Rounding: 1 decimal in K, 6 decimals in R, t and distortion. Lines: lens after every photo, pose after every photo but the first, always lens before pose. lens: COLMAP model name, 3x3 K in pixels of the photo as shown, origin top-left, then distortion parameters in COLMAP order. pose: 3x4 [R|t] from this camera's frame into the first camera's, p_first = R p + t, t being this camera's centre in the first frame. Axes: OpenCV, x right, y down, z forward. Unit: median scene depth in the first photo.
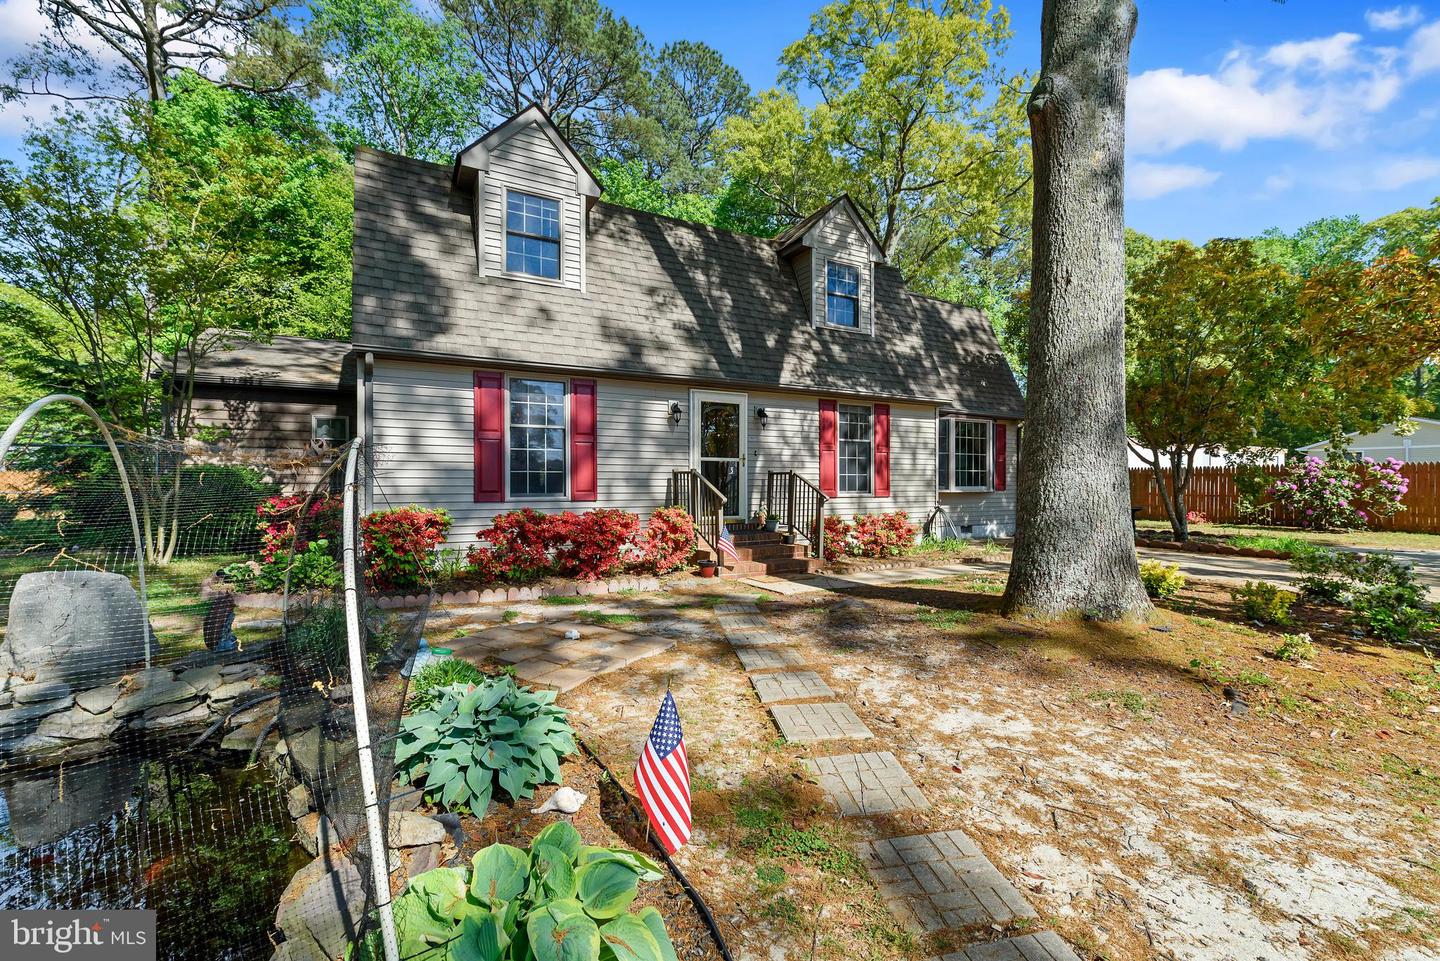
lens RADIAL K [[608.1, 0, 715.7], [0, 608.1, 479.0], [0, 0, 1]] dist [0.000057, 0.000076]
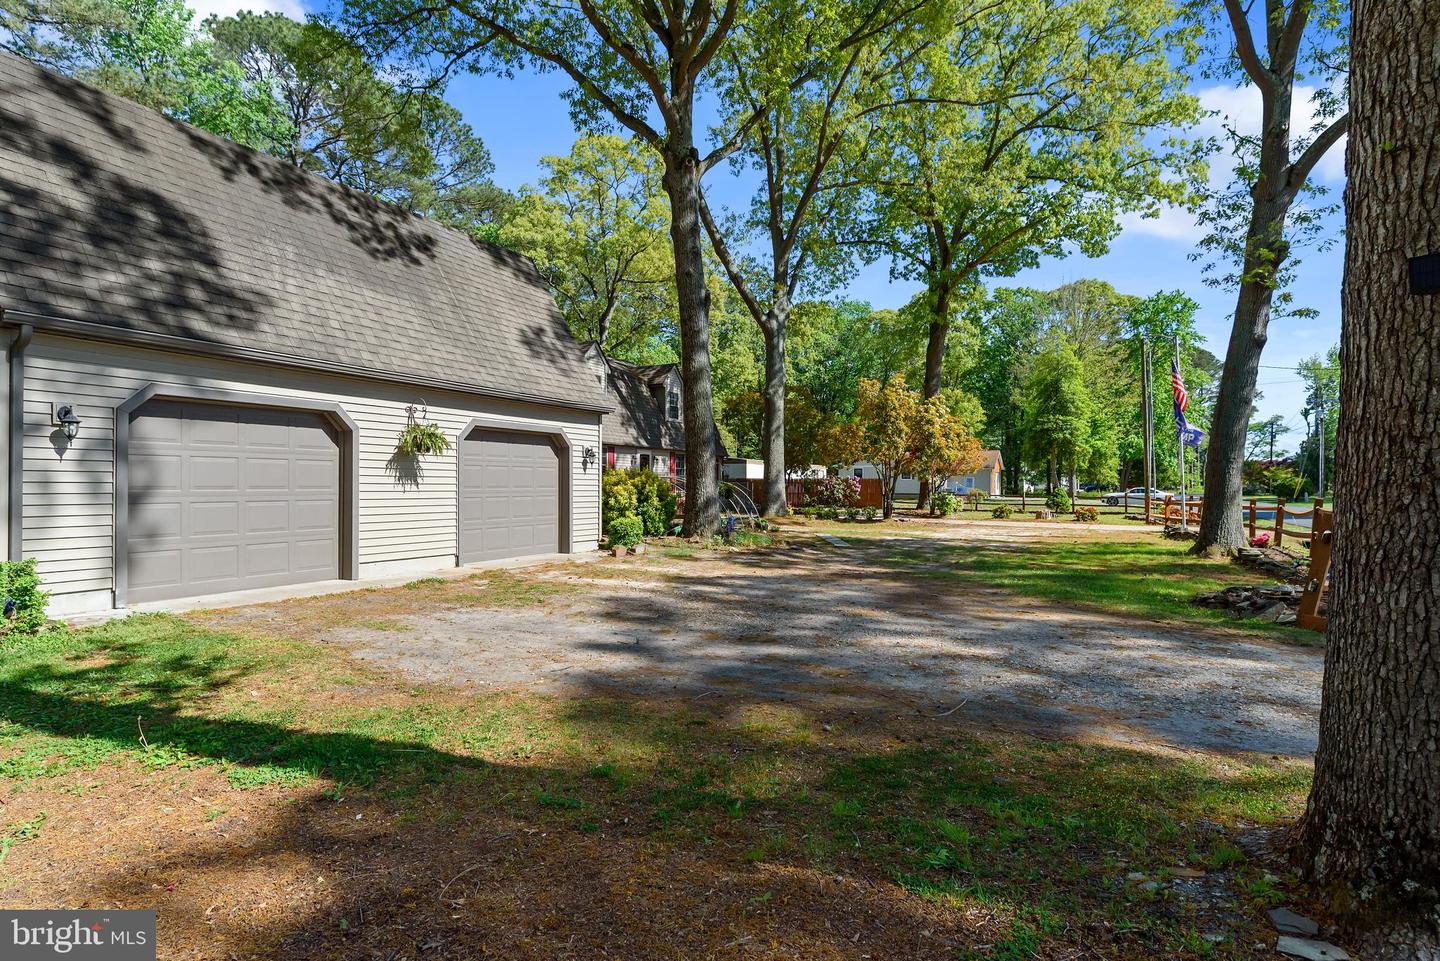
lens RADIAL K [[742.3, 0, 723.4], [0, 742.3, 484.3], [0, 0, 1]] dist [-0.004010, -0.002710]
pose [[0.843185, 0.003840, 0.537610, -1.302941], [0.000104, 0.999973, -0.007306, 0.026290], [-0.537624, 0.006216, 0.843162, -1.736582]]
